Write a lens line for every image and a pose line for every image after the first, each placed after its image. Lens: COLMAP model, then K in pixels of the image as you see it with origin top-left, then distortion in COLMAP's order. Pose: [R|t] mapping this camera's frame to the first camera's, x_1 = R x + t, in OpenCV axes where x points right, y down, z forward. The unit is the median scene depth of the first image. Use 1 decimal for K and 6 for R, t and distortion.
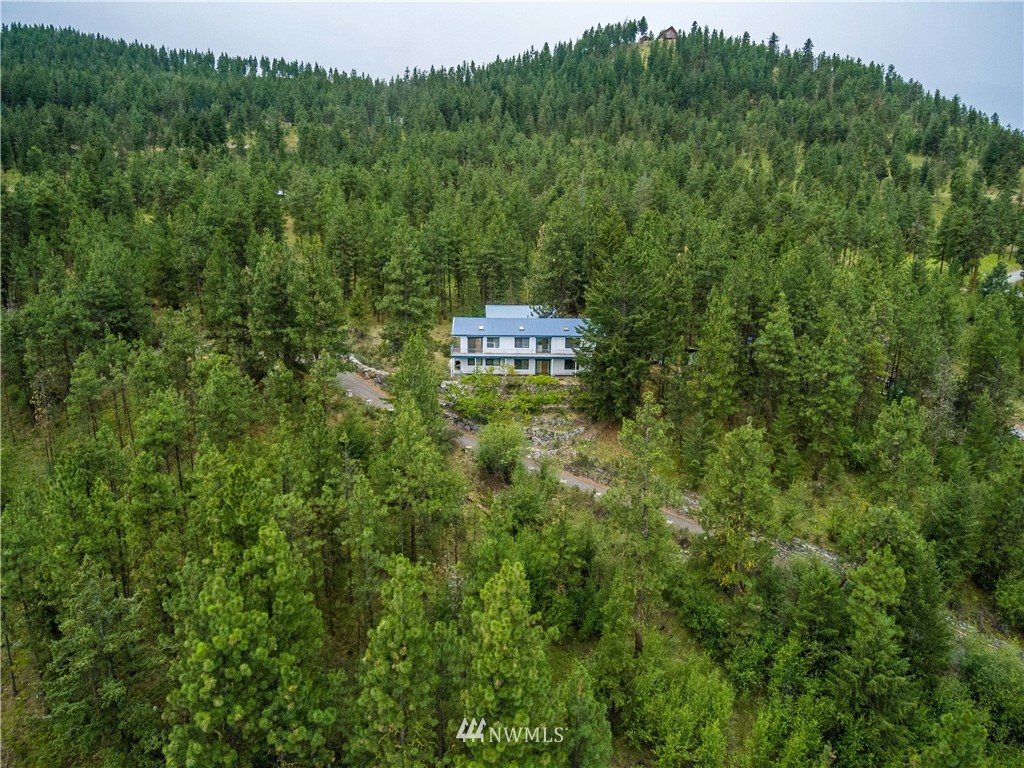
lens RADIAL K [[619.0, 0, 512.0], [0, 619.0, 384.0], [0, 0, 1]] dist [0.080034, -0.103632]
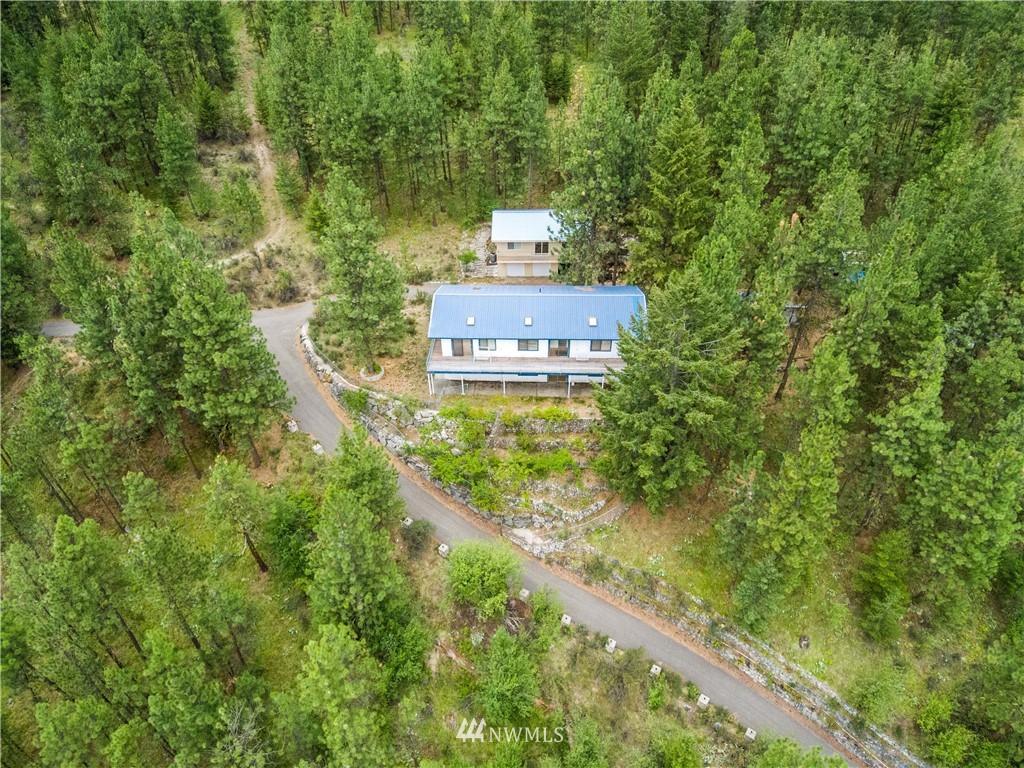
lens RADIAL K [[619.0, 0, 512.0], [0, 619.0, 384.0], [0, 0, 1]] dist [0.080034, -0.103632]
pose [[0.996990, 0.029076, -0.071868, 0.050143], [0.003340, 0.910038, 0.414511, -0.322419], [0.077455, -0.413504, 0.907202, 0.340286]]
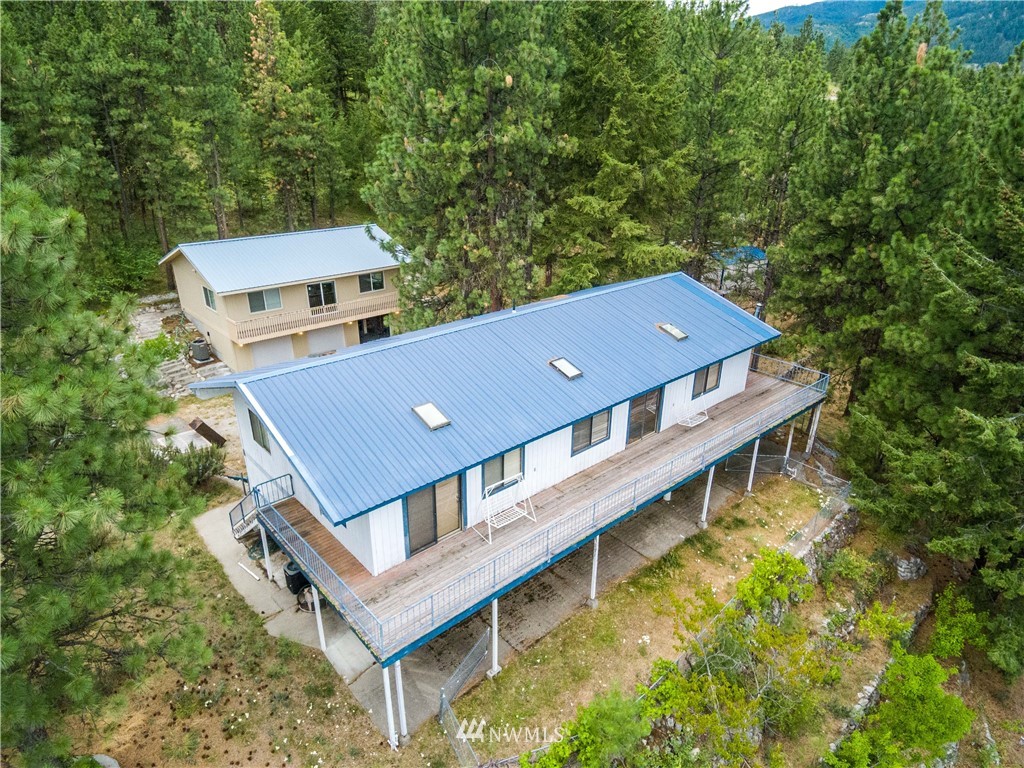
lens RADIAL K [[619.0, 0, 512.0], [0, 619.0, 384.0], [0, 0, 1]] dist [0.080034, -0.103632]
pose [[0.785527, -0.256061, 0.563366, -0.144276], [0.130896, 0.958529, 0.253157, -0.153803], [-0.604826, -0.125119, 0.786467, 0.831109]]
